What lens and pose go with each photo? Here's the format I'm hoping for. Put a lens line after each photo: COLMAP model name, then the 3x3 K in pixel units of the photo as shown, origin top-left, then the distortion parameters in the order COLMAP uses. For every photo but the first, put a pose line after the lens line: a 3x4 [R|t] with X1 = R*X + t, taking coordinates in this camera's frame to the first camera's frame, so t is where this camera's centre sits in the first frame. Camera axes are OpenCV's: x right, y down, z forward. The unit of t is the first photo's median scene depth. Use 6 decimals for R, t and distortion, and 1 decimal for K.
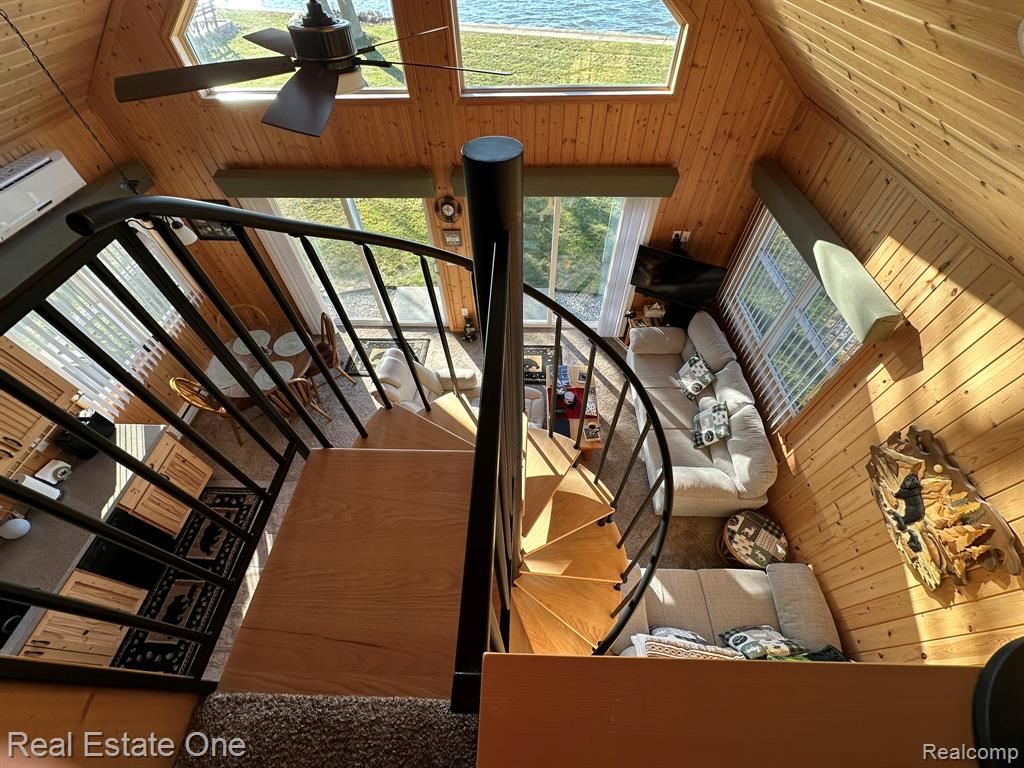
lens RADIAL K [[407.4, 0, 513.8], [0, 407.4, 384.6], [0, 0, 1]] dist [-0.001348, 0.000339]
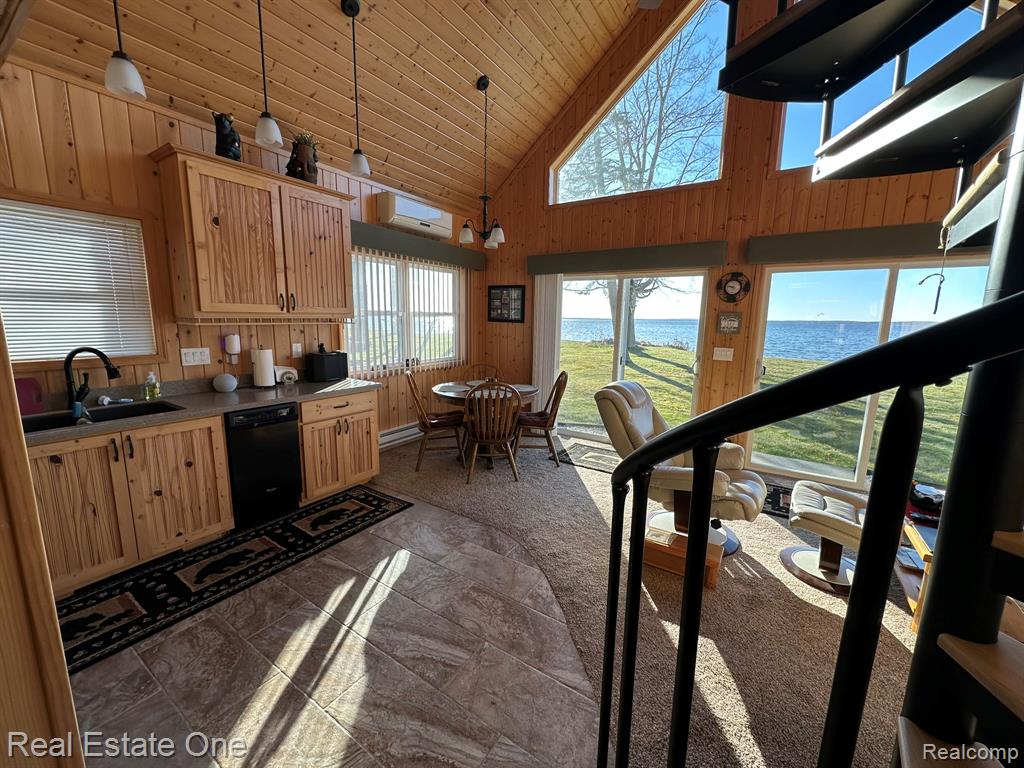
lens RADIAL K [[407.4, 0, 513.8], [0, 407.4, 384.6], [0, 0, 1]] dist [-0.001348, 0.000339]
pose [[0.852149, 0.114316, -0.510660, -0.097100], [-0.427054, 0.715896, -0.552375, 0.471393], [0.302434, 0.688785, 0.658869, 0.440391]]
